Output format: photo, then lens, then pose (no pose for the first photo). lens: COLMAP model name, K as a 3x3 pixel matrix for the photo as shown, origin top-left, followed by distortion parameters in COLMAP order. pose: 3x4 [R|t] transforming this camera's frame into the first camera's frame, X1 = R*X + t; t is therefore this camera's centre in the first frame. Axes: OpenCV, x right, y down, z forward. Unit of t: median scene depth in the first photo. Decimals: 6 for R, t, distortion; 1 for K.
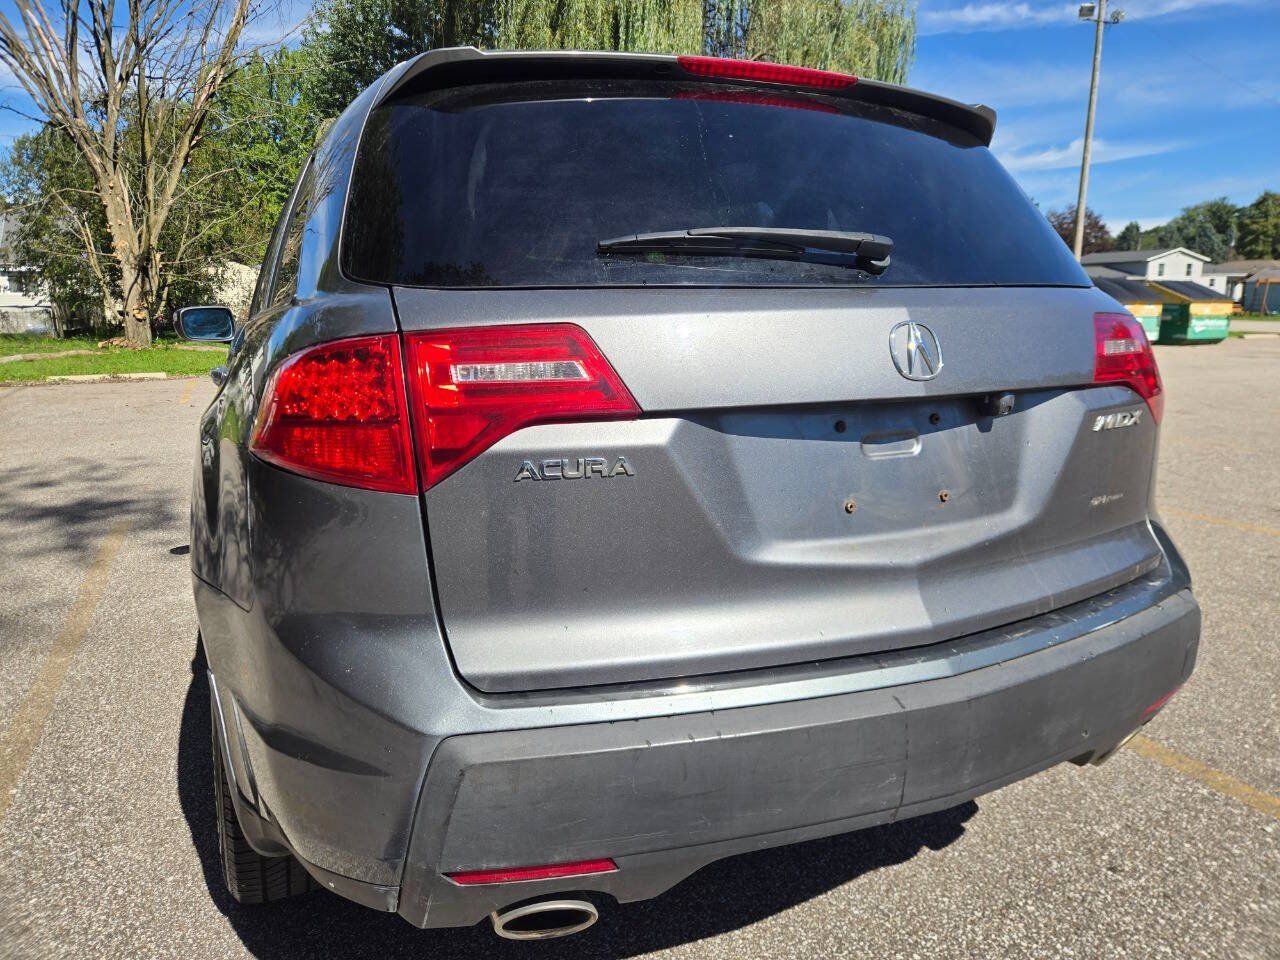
lens RADIAL K [[864.1, 0, 616.8], [0, 864.1, 472.7], [0, 0, 1]] dist [0.061704, -0.054023]
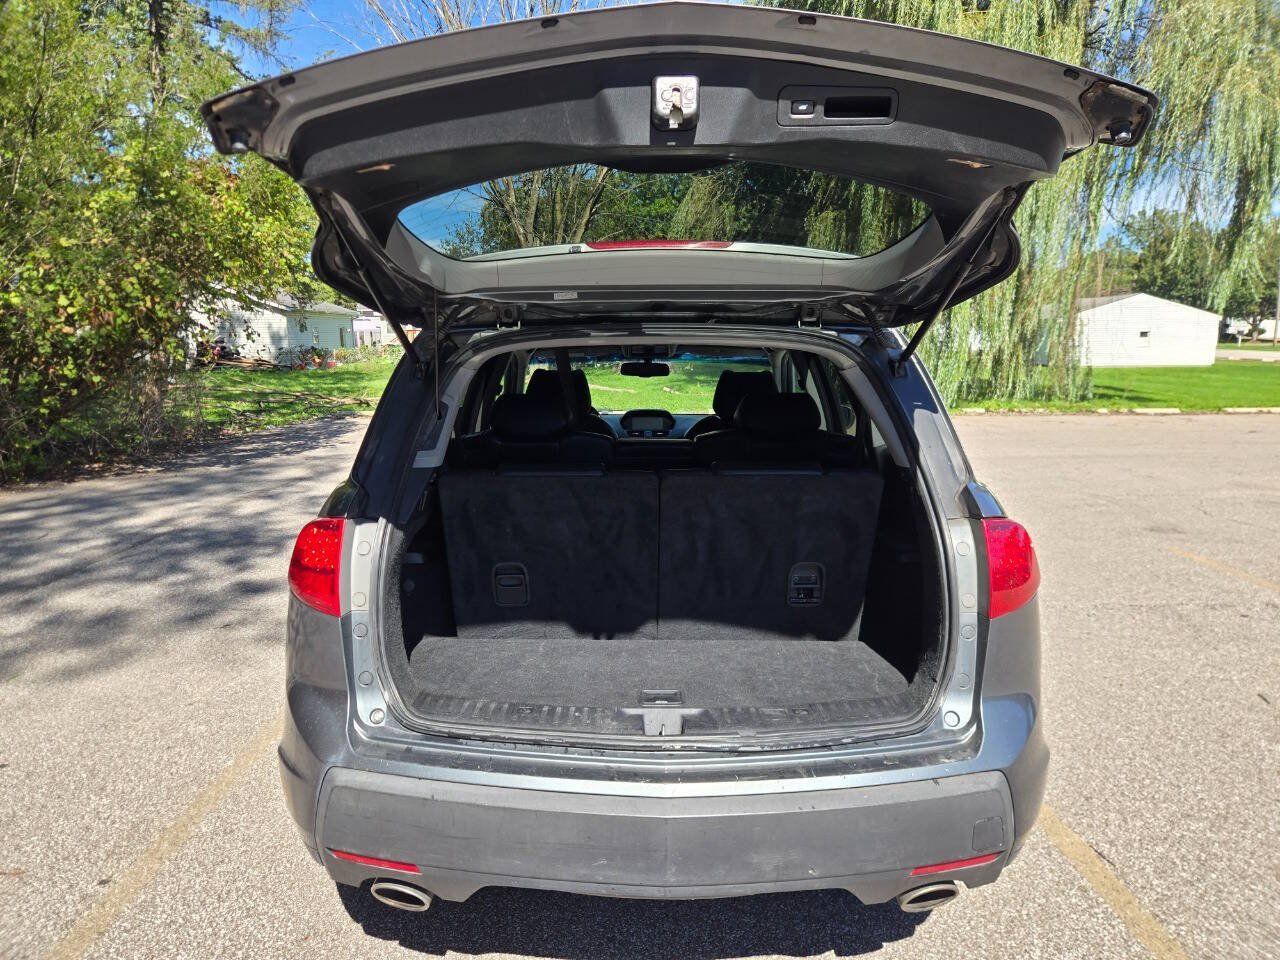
lens RADIAL K [[864.1, 0, 616.8], [0, 864.1, 472.7], [0, 0, 1]] dist [0.061704, -0.054023]
pose [[0.901937, 0.066995, -0.426640, 0.738496], [-0.078346, 0.996885, -0.009086, -0.218089], [0.424702, 0.041620, 0.904376, -0.240834]]
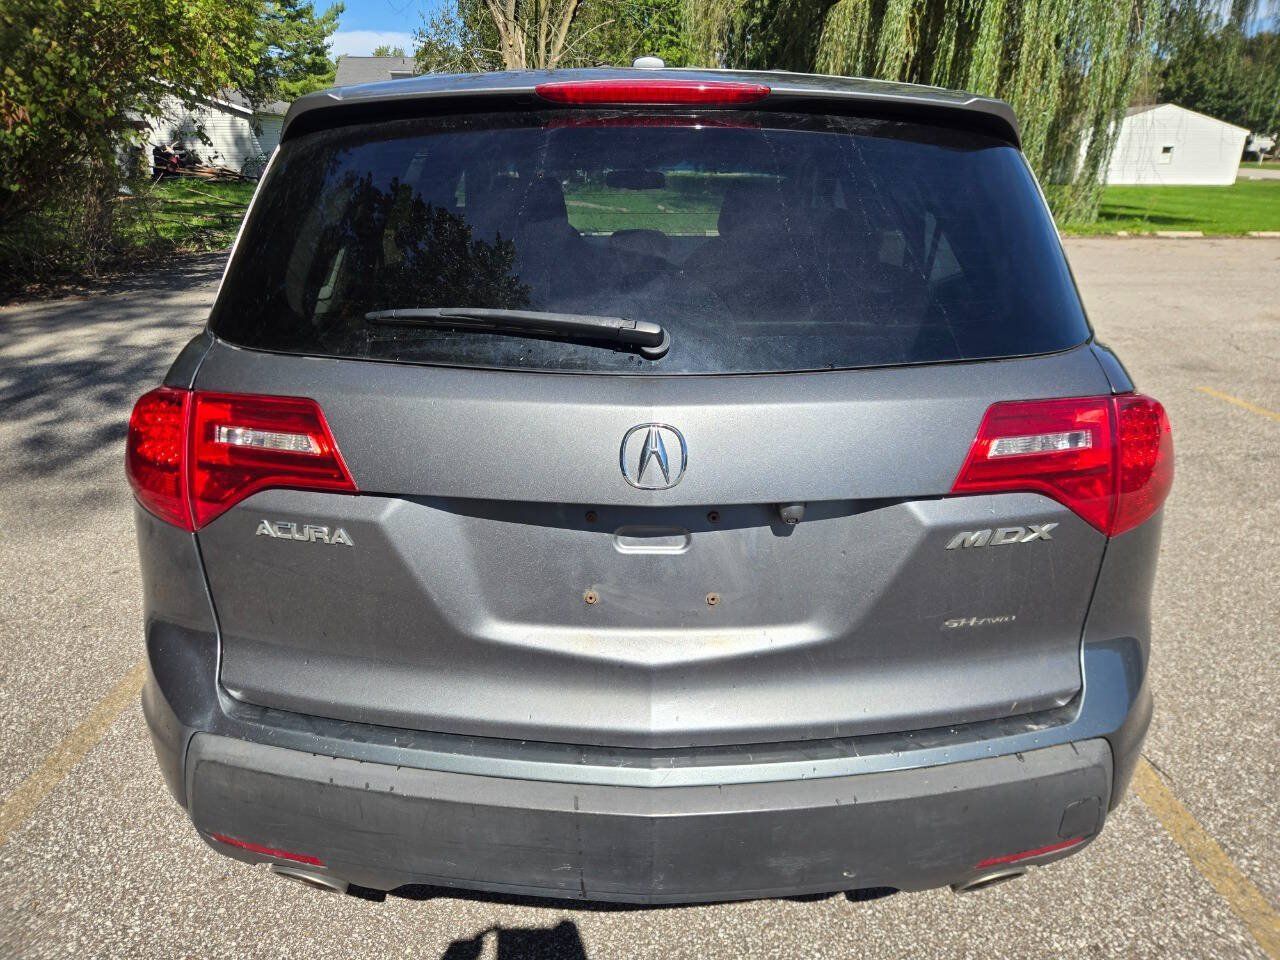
lens RADIAL K [[858.6, 0, 631.4], [0, 858.6, 471.8], [0, 0, 1]] dist [0.065783, -0.063109]
pose [[0.911800, 0.151157, -0.381802, 0.584083], [-0.083800, 0.978712, 0.187351, -0.253695], [0.401994, -0.138831, 0.905056, 0.135801]]
